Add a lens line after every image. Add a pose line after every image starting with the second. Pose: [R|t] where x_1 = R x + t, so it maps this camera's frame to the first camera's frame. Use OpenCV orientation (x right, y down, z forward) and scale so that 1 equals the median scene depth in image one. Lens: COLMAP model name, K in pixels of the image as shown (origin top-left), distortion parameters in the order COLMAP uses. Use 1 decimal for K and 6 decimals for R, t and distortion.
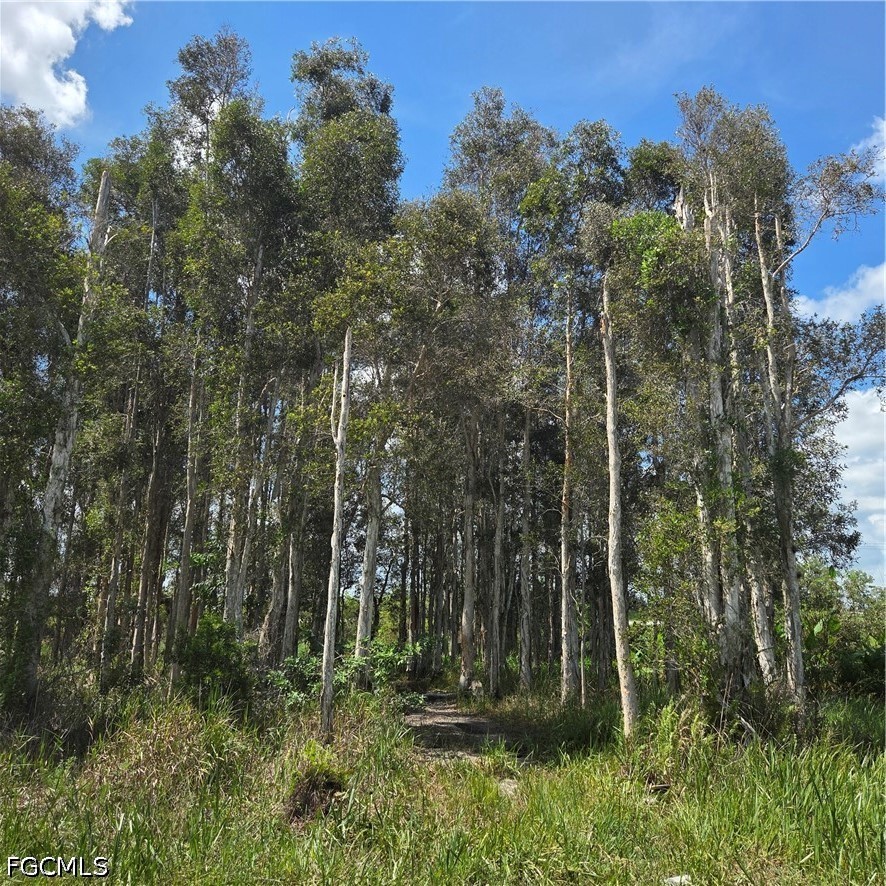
lens RADIAL K [[785.7, 0, 443.0], [0, 785.7, 443.0], [0, 0, 1]] dist [0.034828, -0.009735]
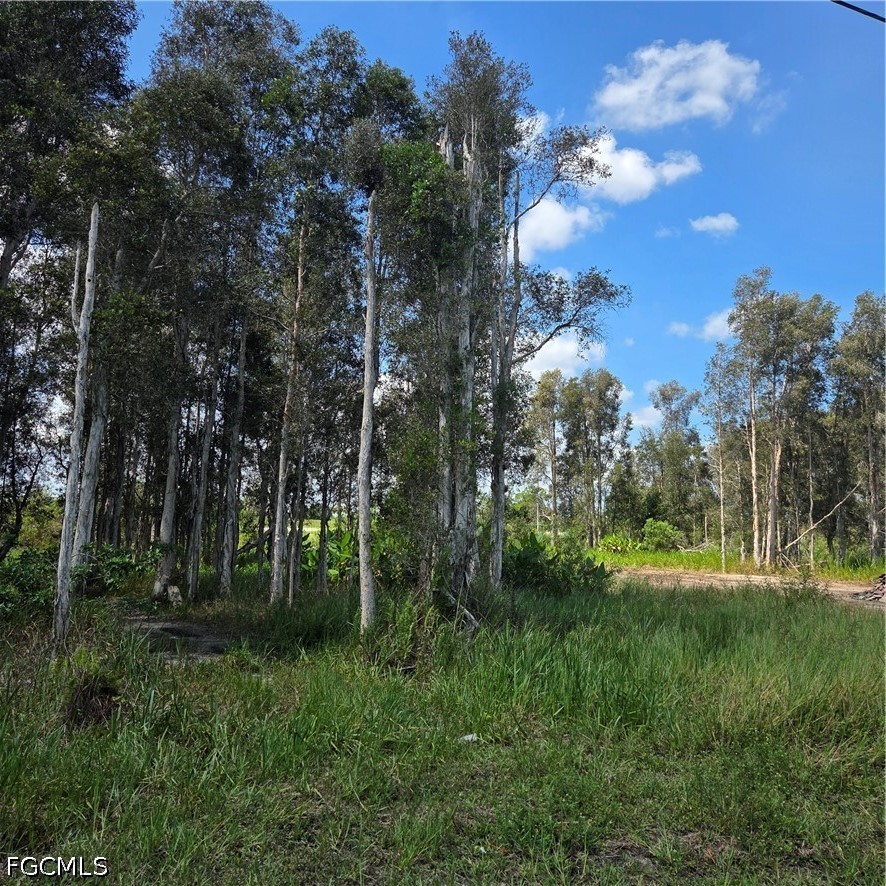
lens RADIAL K [[776.6, 0, 446.2], [0, 776.6, 446.7], [0, 0, 1]] dist [0.064292, -0.061713]
pose [[0.909517, 0.049773, 0.412677, -0.110270], [-0.098130, 0.990453, 0.096814, 0.001003], [-0.403919, -0.128550, 0.905718, -0.003442]]
